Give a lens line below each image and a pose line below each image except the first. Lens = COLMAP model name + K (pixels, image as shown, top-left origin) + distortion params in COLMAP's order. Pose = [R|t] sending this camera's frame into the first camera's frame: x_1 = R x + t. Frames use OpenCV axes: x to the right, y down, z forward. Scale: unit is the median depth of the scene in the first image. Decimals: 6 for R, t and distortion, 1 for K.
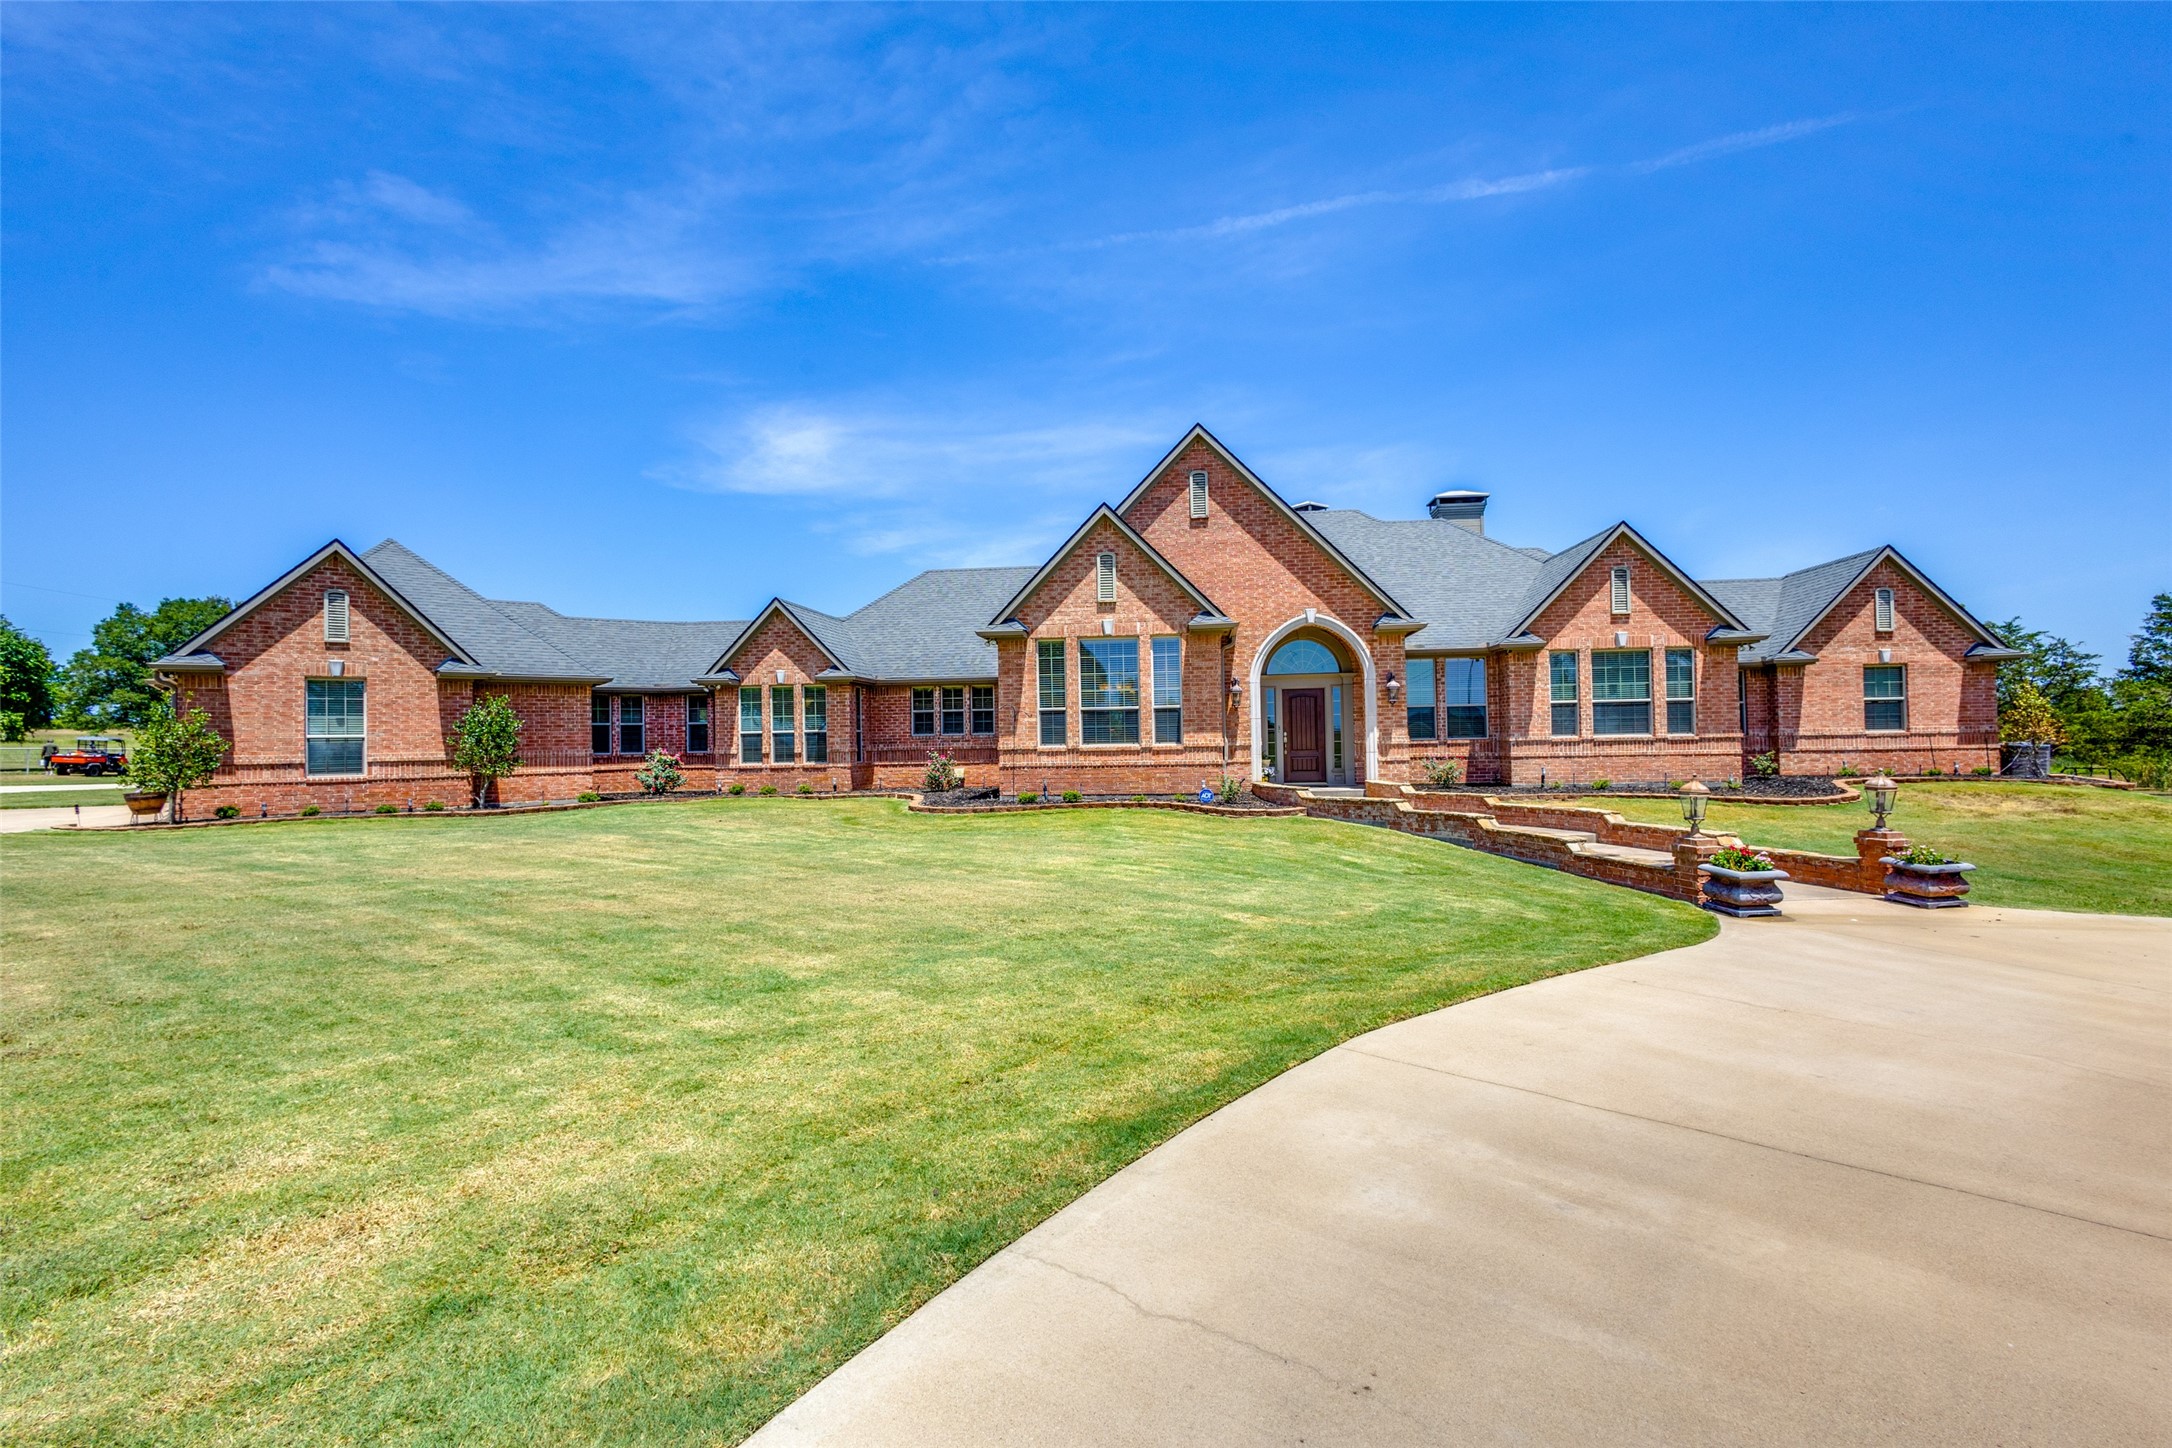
lens RADIAL K [[986.8, 0, 1086.0], [0, 986.8, 724.0], [0, 0, 1]] dist [0.013973, -0.013977]
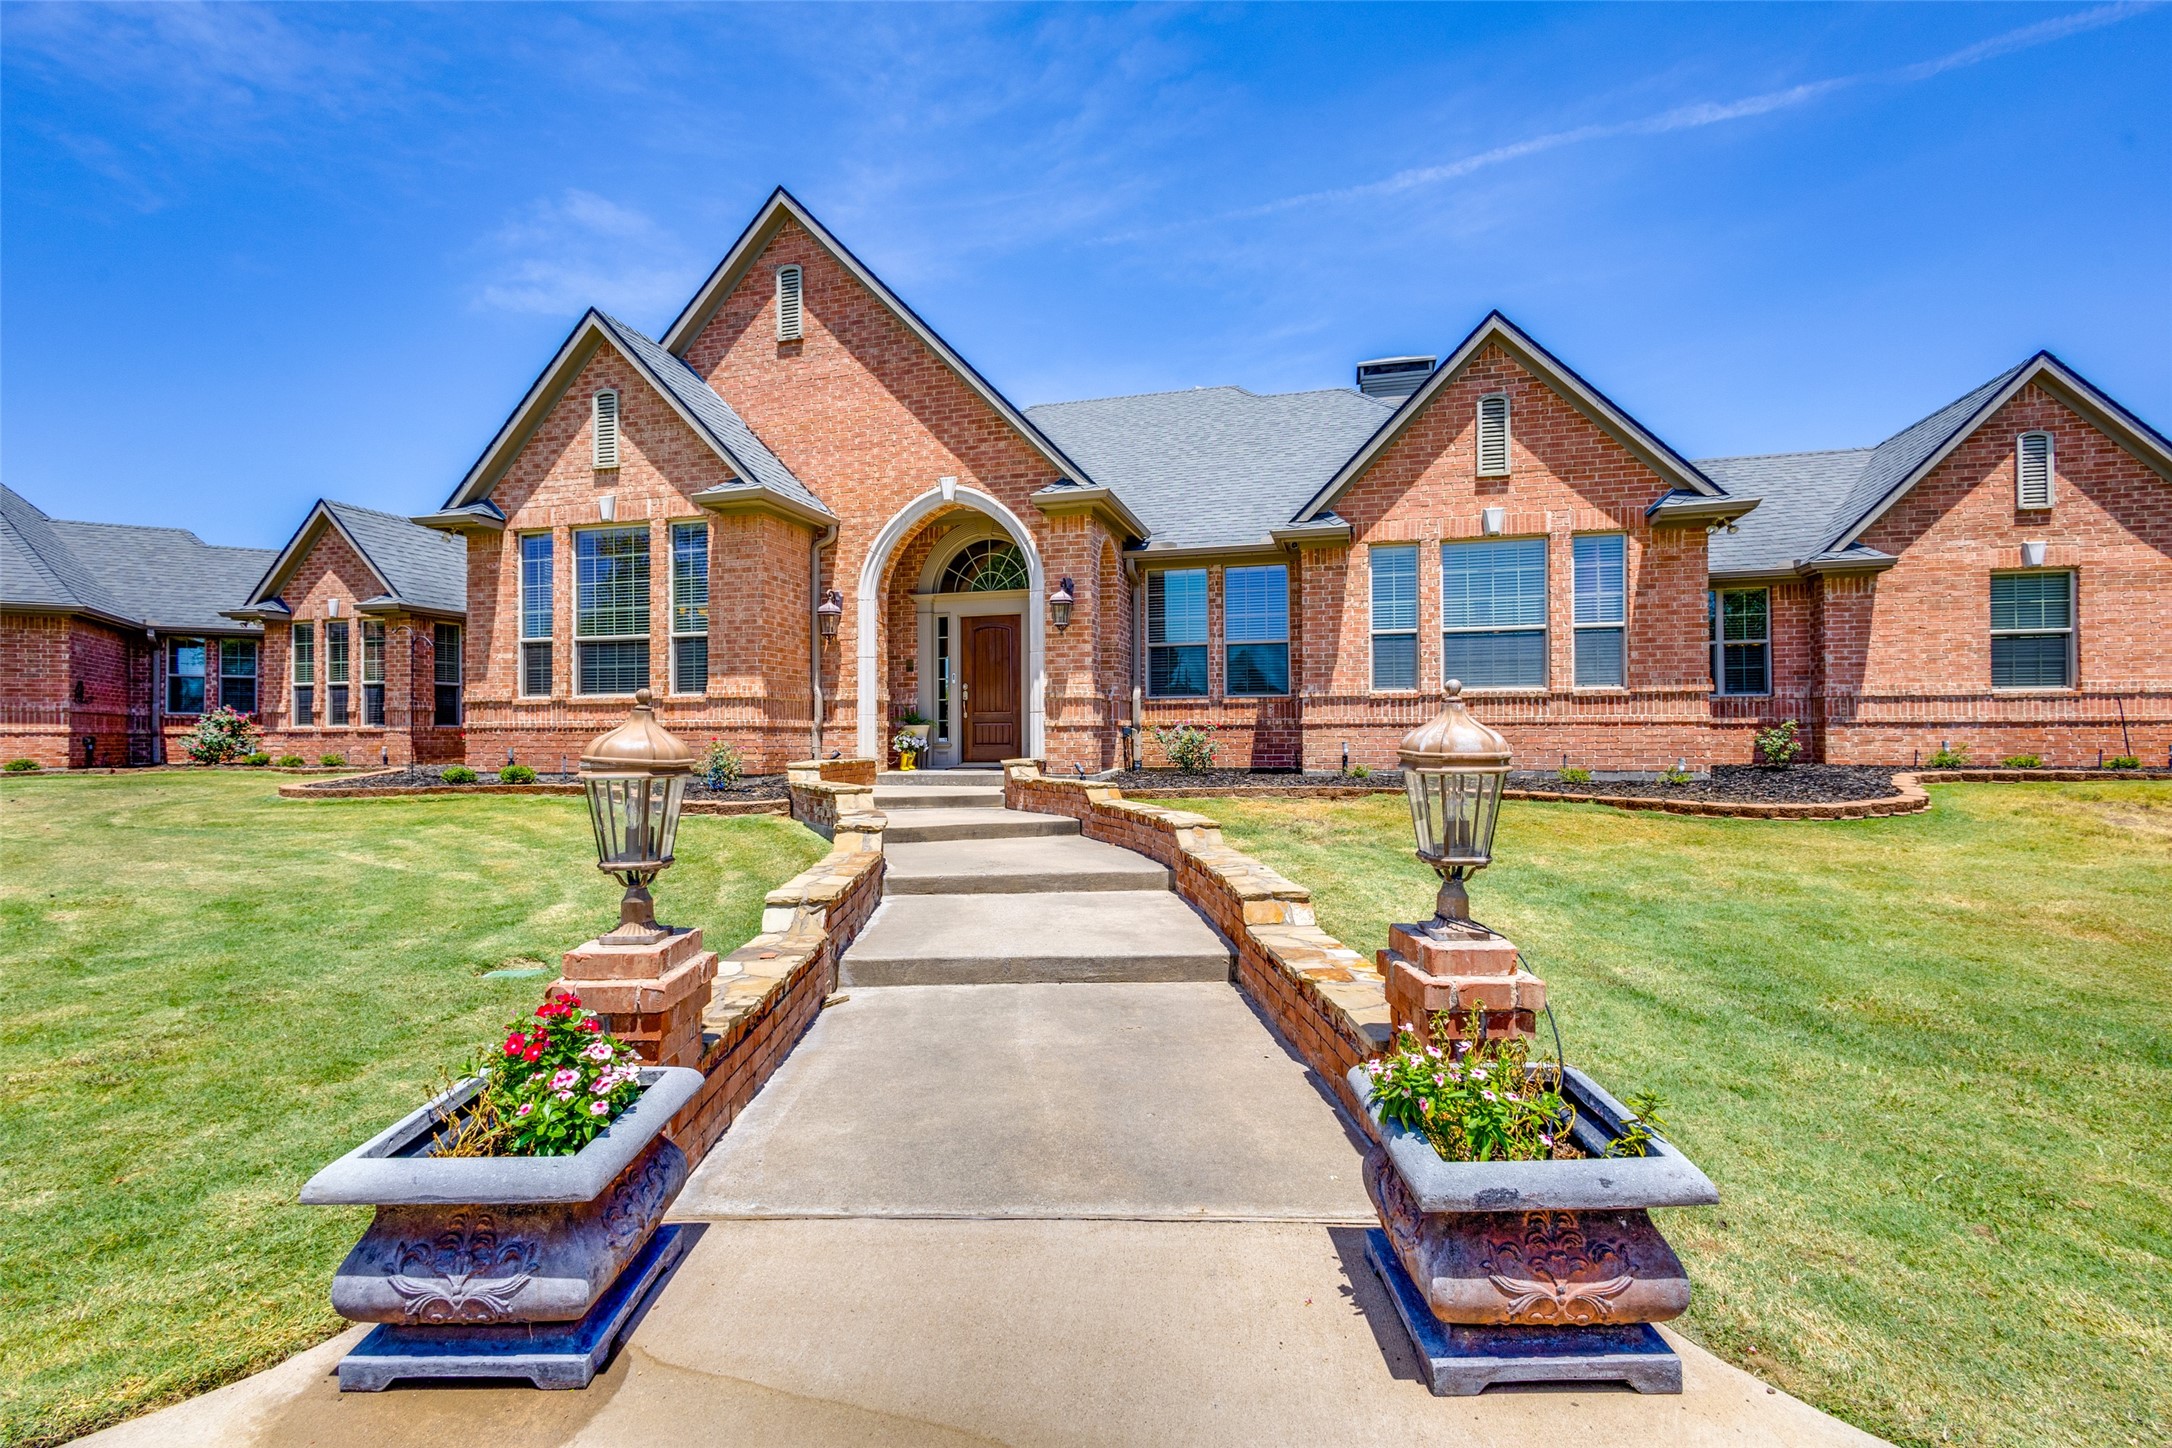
lens RADIAL K [[1010.8, 0, 1084.9], [0, 1010.8, 728.7], [0, 0, 1]] dist [-0.001036, -0.001135]
pose [[0.987352, 0.011531, -0.158121, 0.397677], [-0.009323, 0.999848, 0.014700, 0.028160], [0.158267, -0.013040, 0.987310, 0.379272]]
